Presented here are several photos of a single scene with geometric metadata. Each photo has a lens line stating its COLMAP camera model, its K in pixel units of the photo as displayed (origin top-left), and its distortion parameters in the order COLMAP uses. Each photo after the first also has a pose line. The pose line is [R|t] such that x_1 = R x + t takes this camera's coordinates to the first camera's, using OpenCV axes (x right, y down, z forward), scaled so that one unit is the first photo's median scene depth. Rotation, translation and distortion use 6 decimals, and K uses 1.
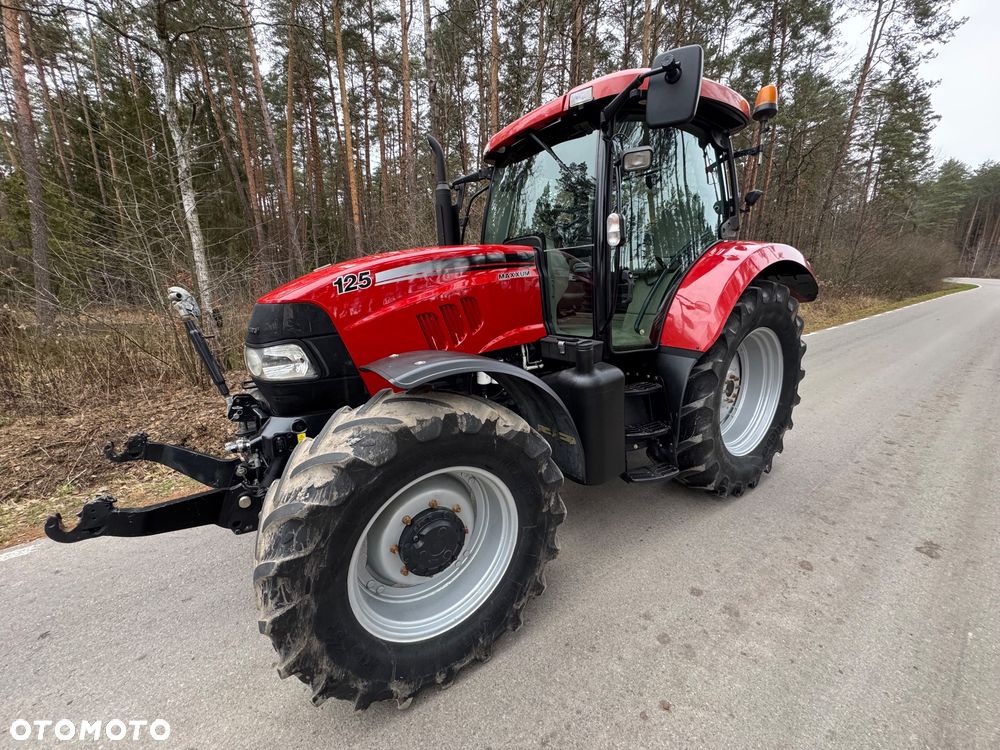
lens RADIAL K [[396.2, 0, 500.4], [0, 396.2, 374.6], [0, 0, 1]] dist [-0.002915, 0.000411]
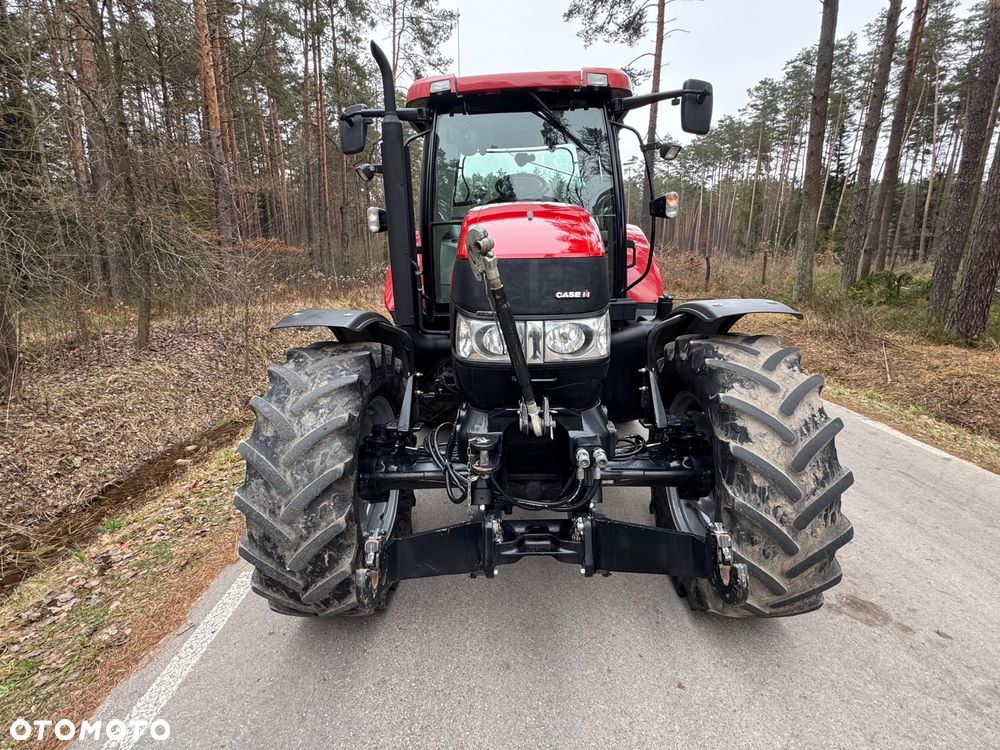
lens RADIAL K [[477.8, 0, 498.8], [0, 477.8, 375.9], [0, 0, 1]] dist [-0.001719, -0.000144]
pose [[0.595432, -0.178710, 0.783278, -1.114326], [0.188091, 0.978859, 0.080351, -0.049496], [-0.781078, 0.099484, 0.616457, 0.461708]]
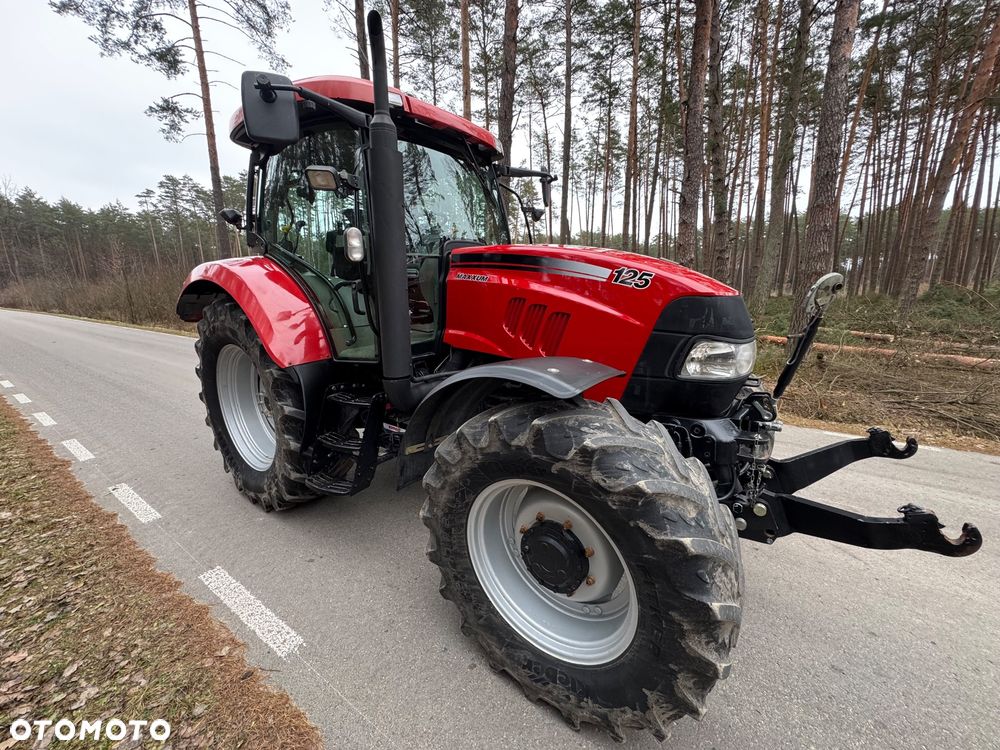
lens RADIAL K [[396.2, 0, 498.5], [0, 396.2, 374.2], [0, 0, 1]] dist [-0.002915, 0.000411]
pose [[-0.320172, -0.174690, 0.931114, -1.112742], [0.236974, 0.936838, 0.257250, -0.318748], [-0.917242, 0.303014, -0.258553, 1.515472]]
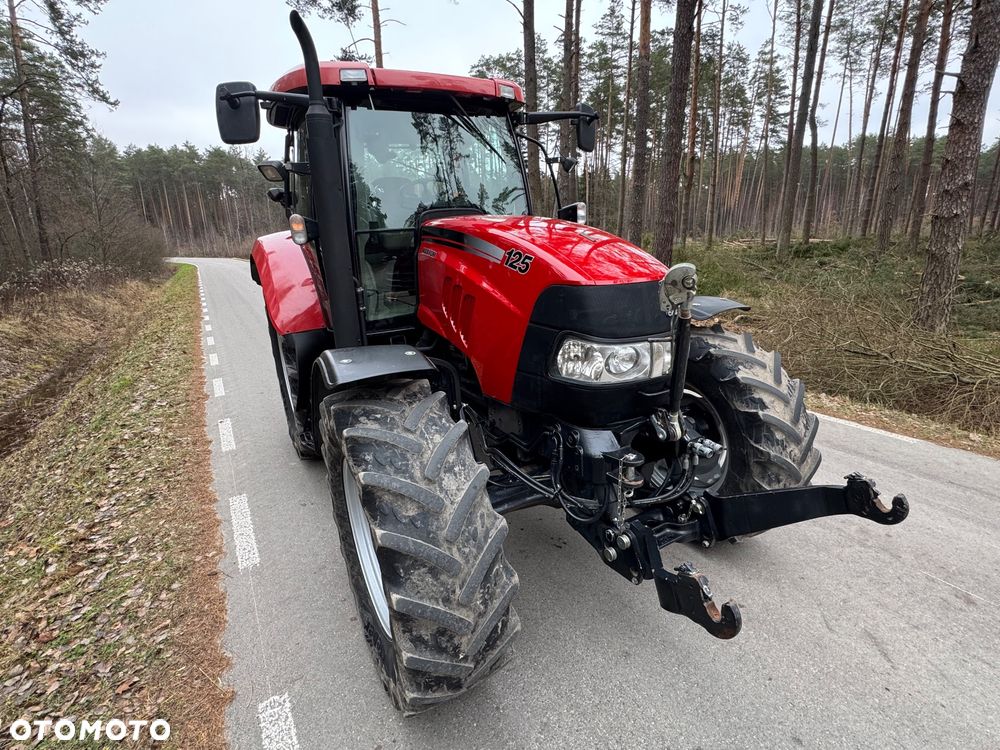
lens RADIAL K [[477.8, 0, 498.3], [0, 477.8, 374.0], [0, 0, 1]] dist [-0.001719, -0.000144]
pose [[0.092752, -0.257948, 0.961696, -1.296378], [0.264452, 0.937552, 0.225967, -0.246306], [-0.959928, 0.233364, 0.155175, 0.969784]]
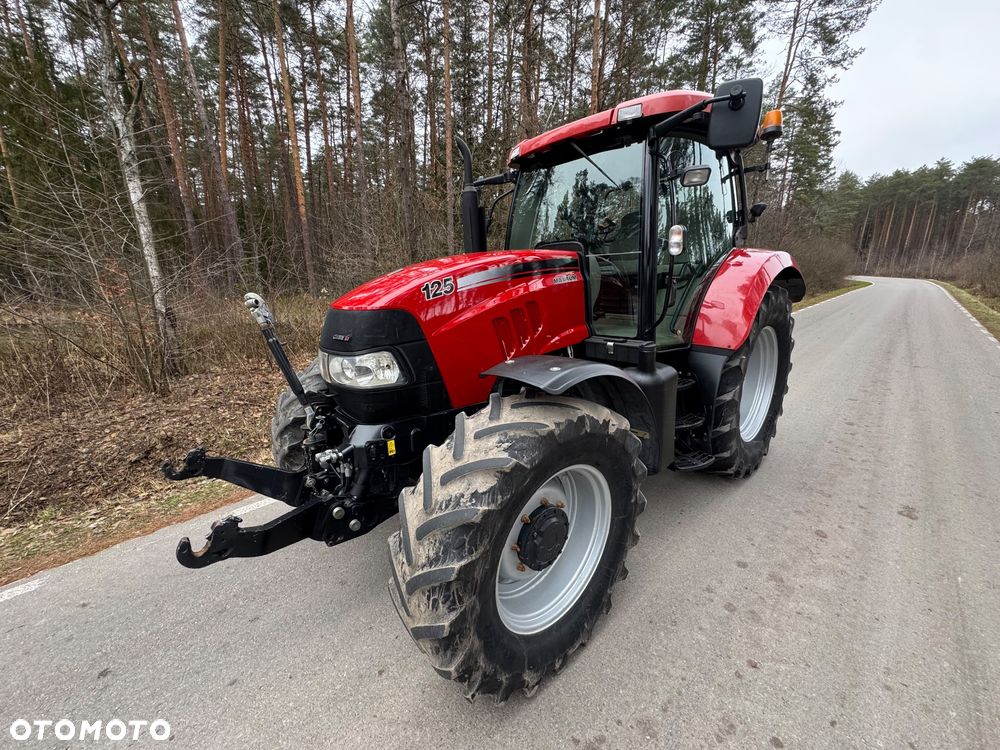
lens RADIAL K [[396.2, 0, 500.3], [0, 396.2, 374.5], [0, 0, 1]] dist [-0.002915, 0.000411]
pose [[0.991290, -0.025533, 0.129195, -0.287979], [0.023972, 0.999620, 0.013616, -0.019774], [-0.129494, -0.010400, 0.991526, -0.017367]]
